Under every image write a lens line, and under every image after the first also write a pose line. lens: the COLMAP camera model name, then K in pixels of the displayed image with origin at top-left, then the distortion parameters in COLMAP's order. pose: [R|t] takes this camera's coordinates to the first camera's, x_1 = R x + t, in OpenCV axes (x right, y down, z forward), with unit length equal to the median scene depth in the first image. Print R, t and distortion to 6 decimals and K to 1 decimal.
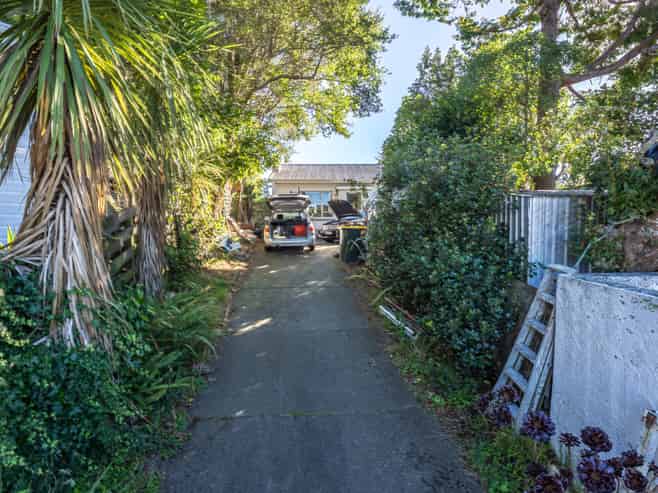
lens RADIAL K [[343.4, 0, 329.4], [0, 343.4, 245.4], [0, 0, 1]] dist [-0.003797, -0.000262]
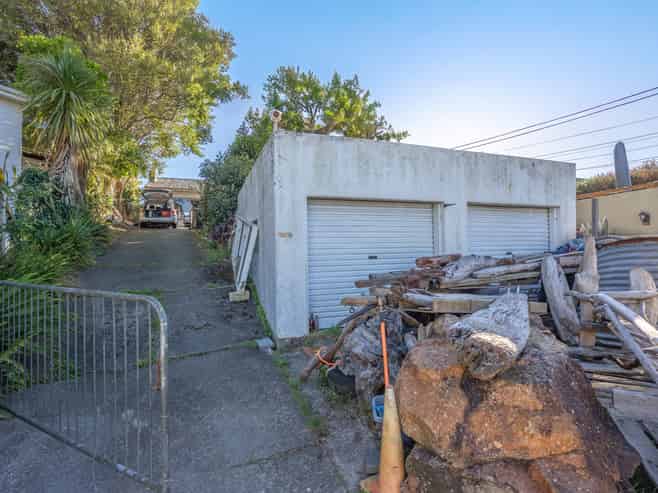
lens RADIAL K [[356.5, 0, 327.8], [0, 356.5, 246.9], [0, 0, 1]] dist [-0.000804, 0.000178]
pose [[0.958668, 0.001294, 0.284525, 0.151403], [0.024282, 0.995969, -0.086345, 0.251430], [-0.283490, 0.089685, 0.954772, -0.684641]]
